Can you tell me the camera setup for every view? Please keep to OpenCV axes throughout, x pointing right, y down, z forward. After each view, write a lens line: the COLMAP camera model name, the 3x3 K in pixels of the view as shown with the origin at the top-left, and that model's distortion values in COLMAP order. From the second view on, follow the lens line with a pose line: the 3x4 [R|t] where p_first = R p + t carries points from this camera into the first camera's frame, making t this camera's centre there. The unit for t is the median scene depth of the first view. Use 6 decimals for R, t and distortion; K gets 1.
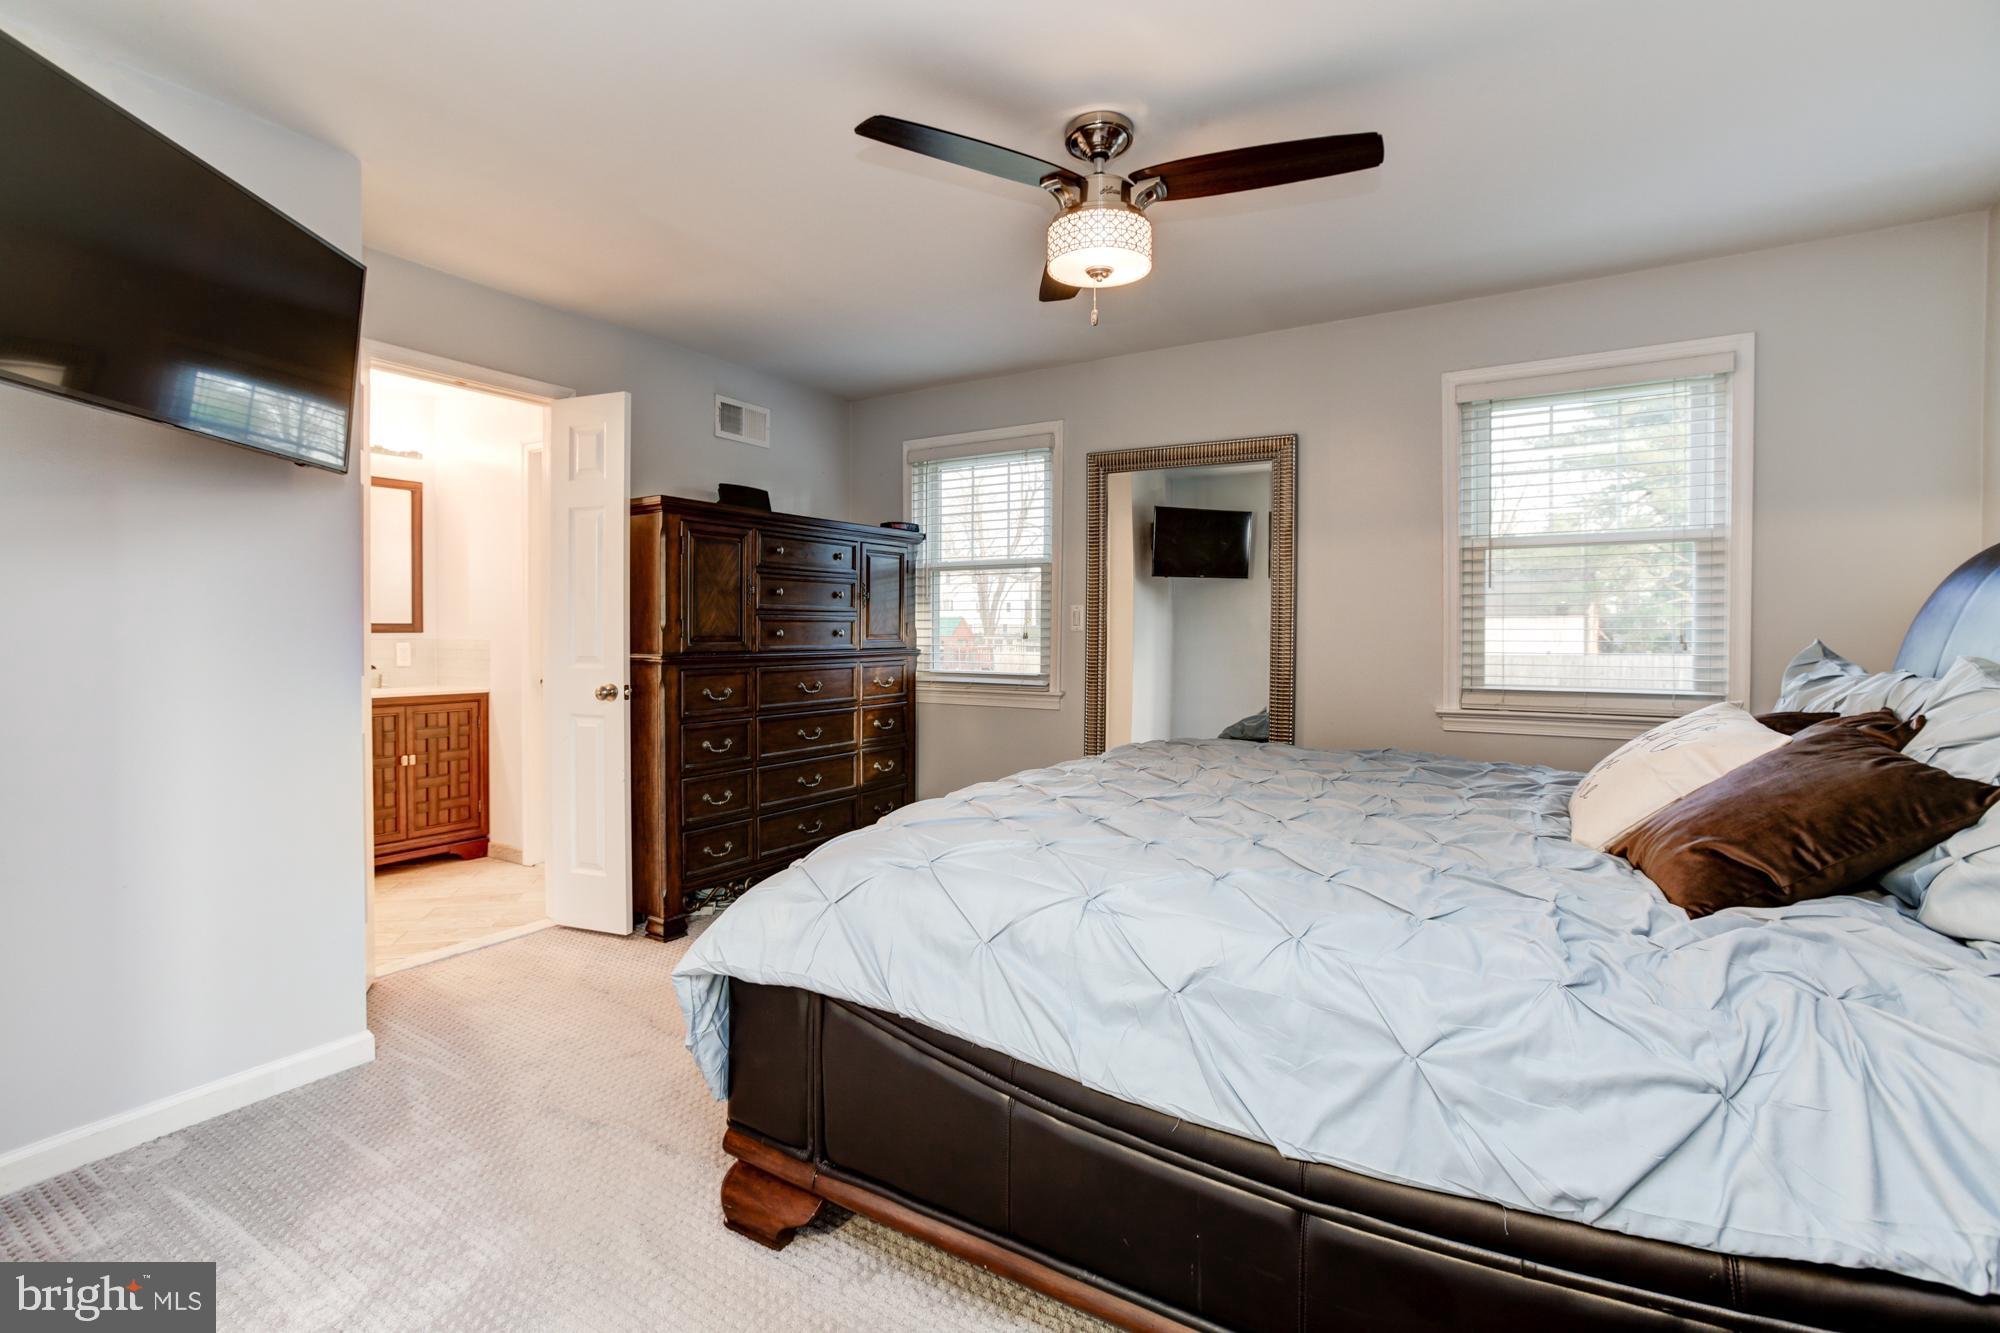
lens RADIAL K [[927.7, 0, 998.6], [0, 927.7, 649.6], [0, 0, 1]] dist [-0.044776, 0.021838]
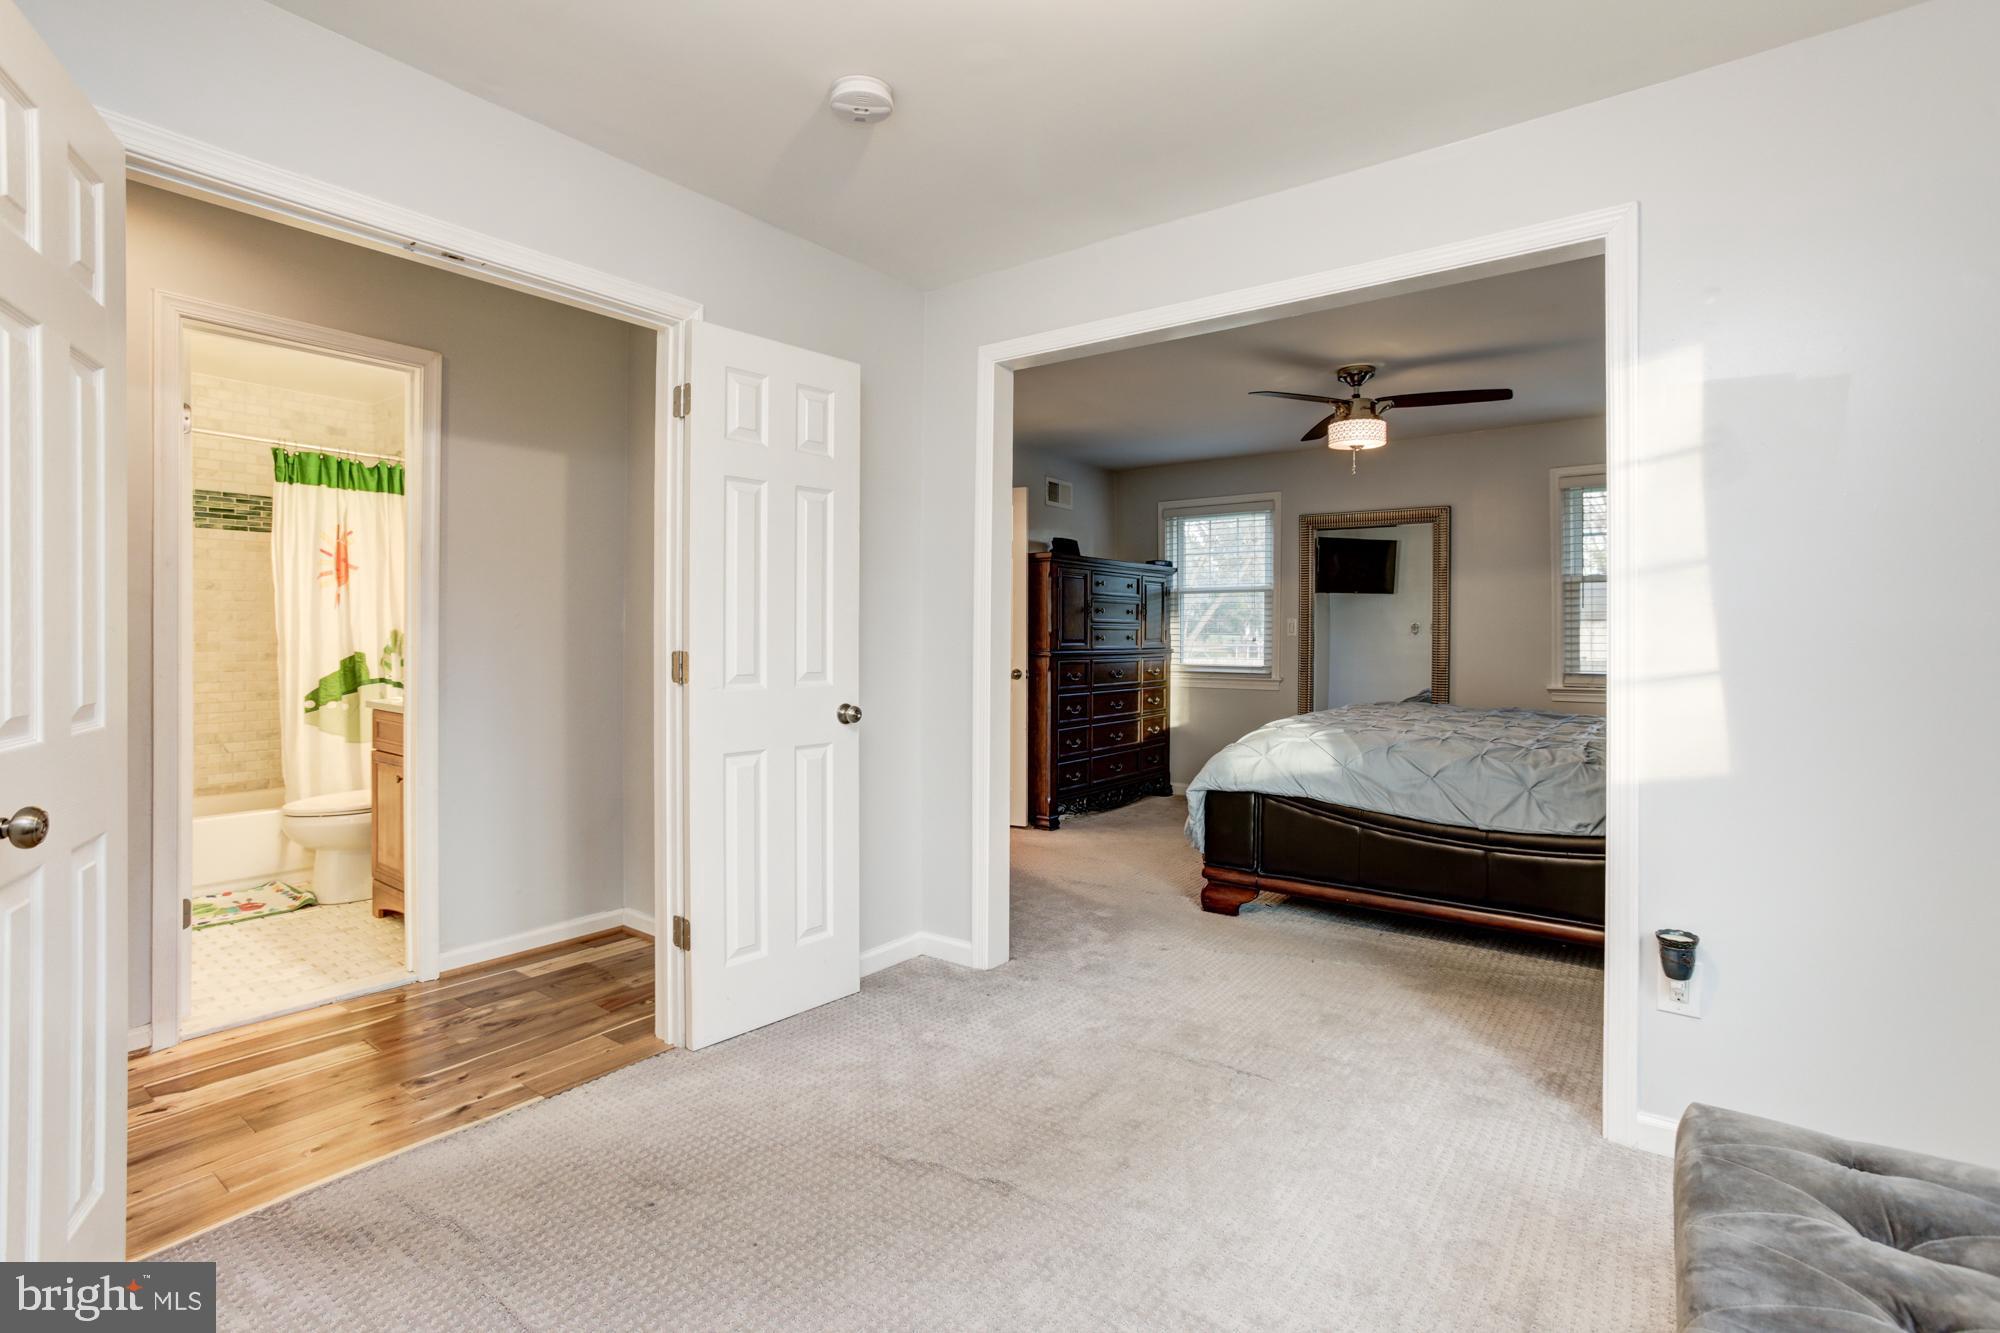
lens RADIAL K [[927.7, 0, 1023.6], [0, 927.7, 638.2], [0, 0, 1]] dist [-0.044776, 0.021838]
pose [[0.996181, -0.000113, -0.087317, -0.212560], [-0.001450, 0.999840, -0.017832, 0.009461], [0.087305, 0.017891, 0.996021, -0.489153]]
